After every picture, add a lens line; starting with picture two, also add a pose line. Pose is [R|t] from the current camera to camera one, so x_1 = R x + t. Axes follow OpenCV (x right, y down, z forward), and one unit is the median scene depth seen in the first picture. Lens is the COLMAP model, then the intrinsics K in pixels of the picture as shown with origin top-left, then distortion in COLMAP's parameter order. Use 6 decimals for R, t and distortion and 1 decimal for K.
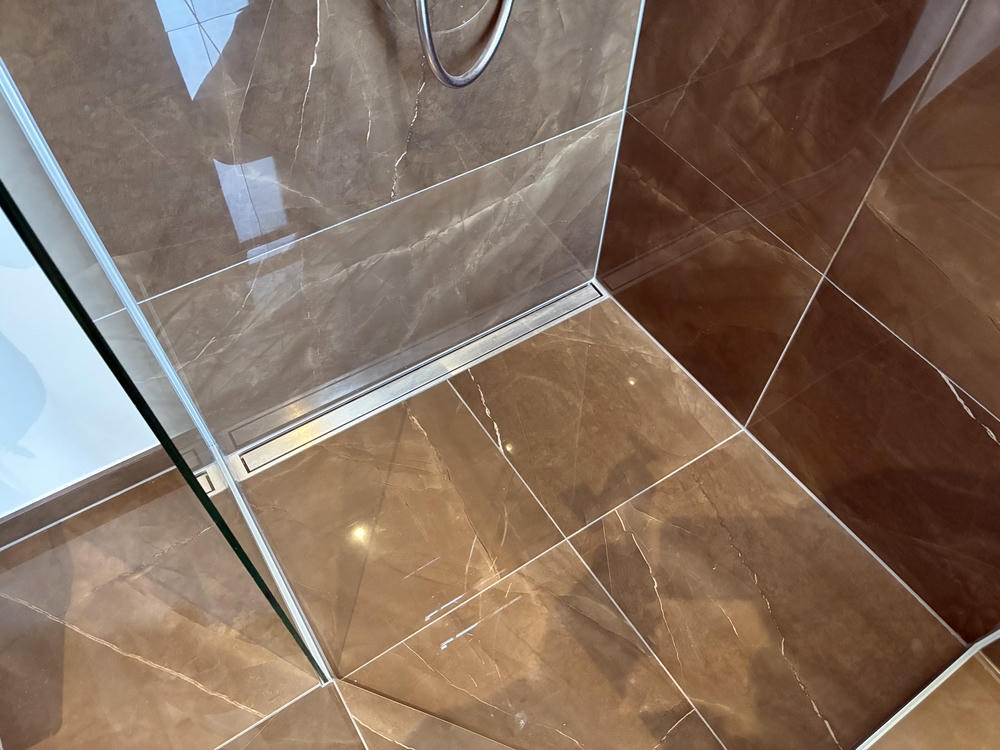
lens RADIAL K [[756.6, 0, 508.1], [0, 756.6, 376.3], [0, 0, 1]] dist [0.019034, 0.003211]
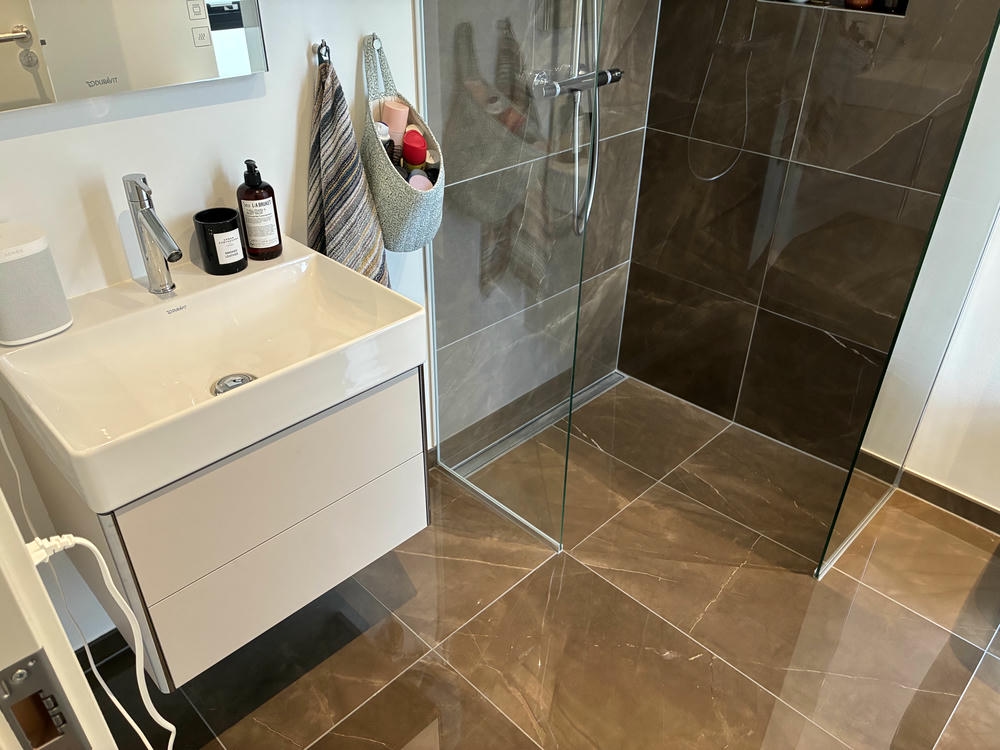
lens RADIAL K [[756.6, 0, 501.5], [0, 756.6, 369.2], [0, 0, 1]] dist [0.019034, 0.003211]
pose [[0.978025, -0.118806, 0.171324, -0.573594], [0.174172, 0.917254, -0.358203, 0.577712], [-0.114591, 0.380171, 0.917790, -0.663000]]
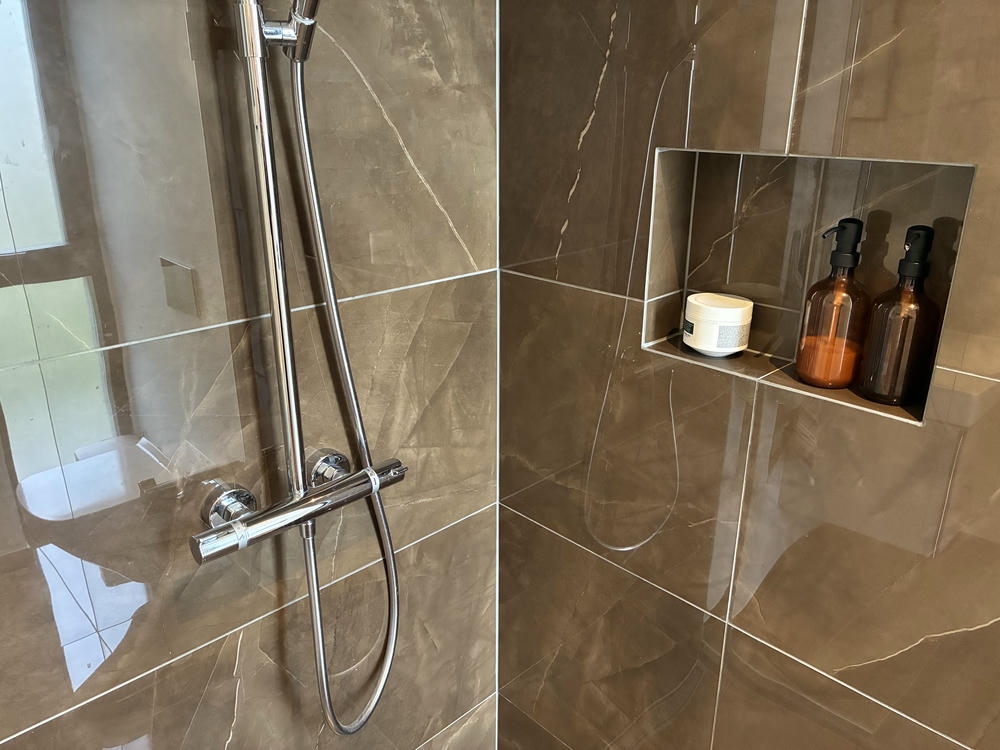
lens RADIAL K [[756.6, 0, 497.3], [0, 756.6, 376.6], [0, 0, 1]] dist [0.019034, 0.003211]
pose [[0.981666, -0.086366, 0.169922, -0.001532], [0.166531, 0.822313, -0.544123, -0.128894], [-0.092736, 0.562444, 0.821619, -0.244712]]
